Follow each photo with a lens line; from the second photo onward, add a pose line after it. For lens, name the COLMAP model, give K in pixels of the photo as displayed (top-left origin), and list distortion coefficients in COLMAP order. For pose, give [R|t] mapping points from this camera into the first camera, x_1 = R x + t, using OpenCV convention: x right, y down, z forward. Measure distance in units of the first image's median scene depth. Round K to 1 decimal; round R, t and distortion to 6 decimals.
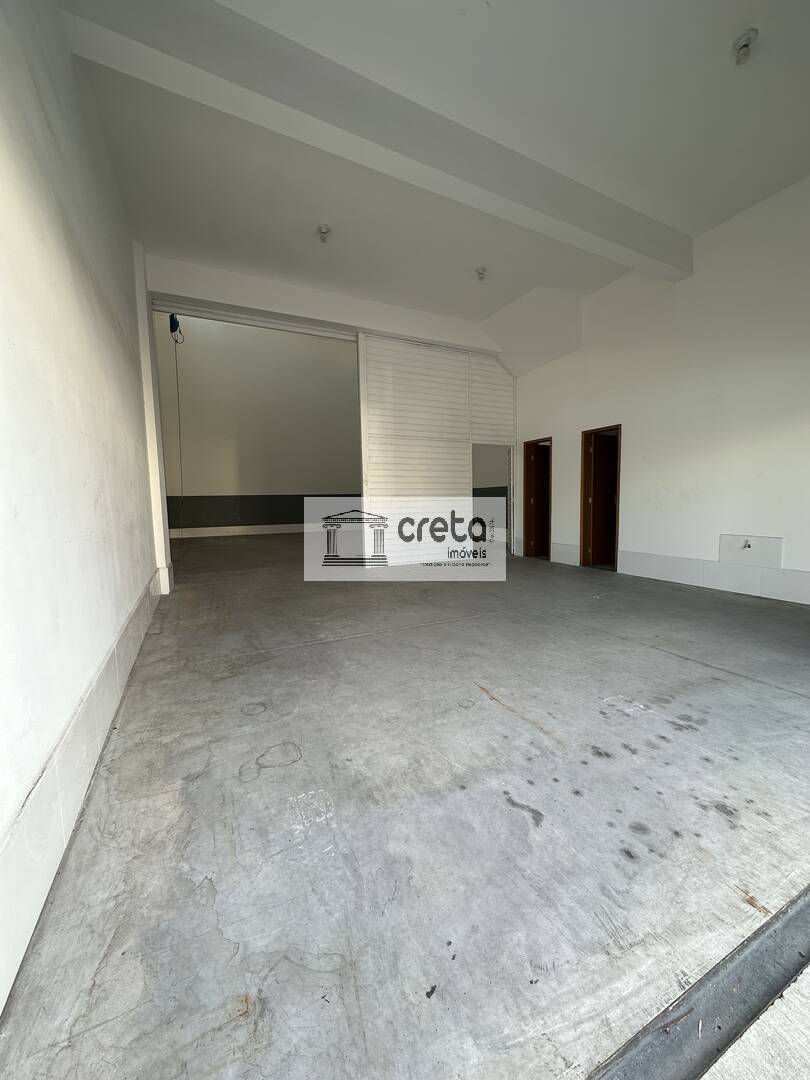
lens RADIAL K [[429.1, 0, 405.8], [0, 429.1, 540.1], [0, 0, 1]] dist [-0.002453, 0.000039]
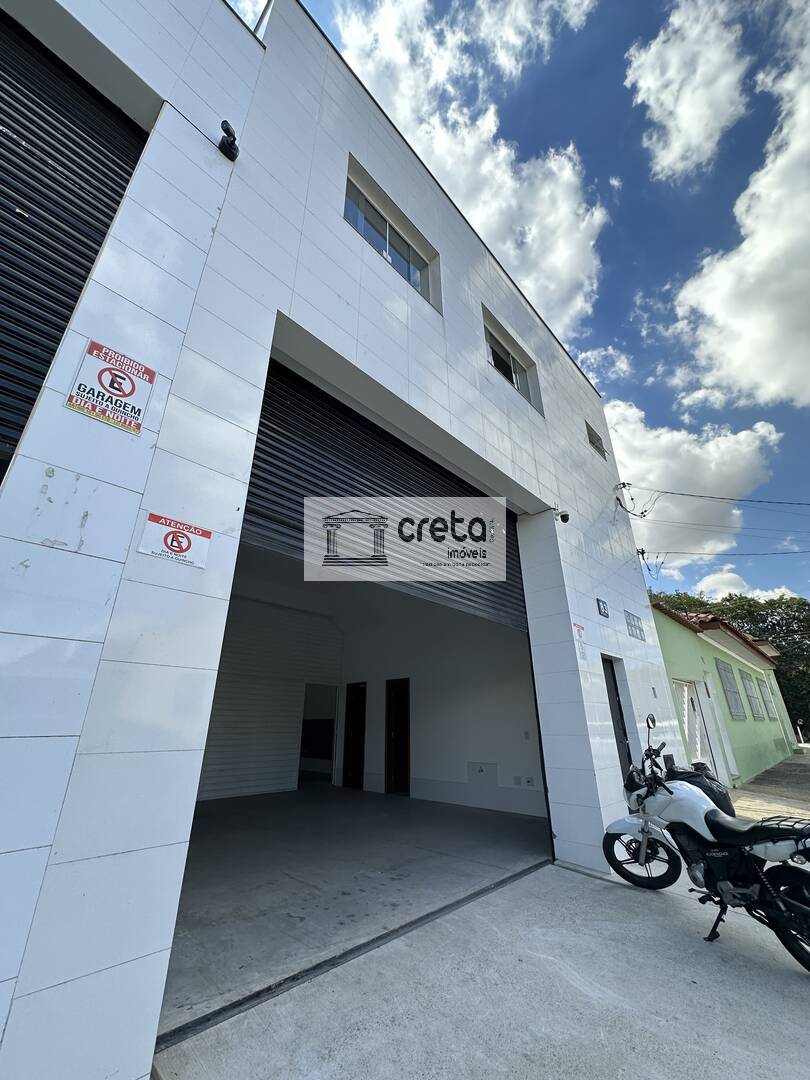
lens RADIAL K [[429.1, 0, 405.8], [0, 429.1, 540.1], [0, 0, 1]] dist [-0.002453, 0.000039]
pose [[0.937595, 0.153624, 0.311954, -0.085188], [0.016791, 0.876069, -0.481893, 0.053202], [-0.347323, 0.457058, 0.818819, -1.048734]]
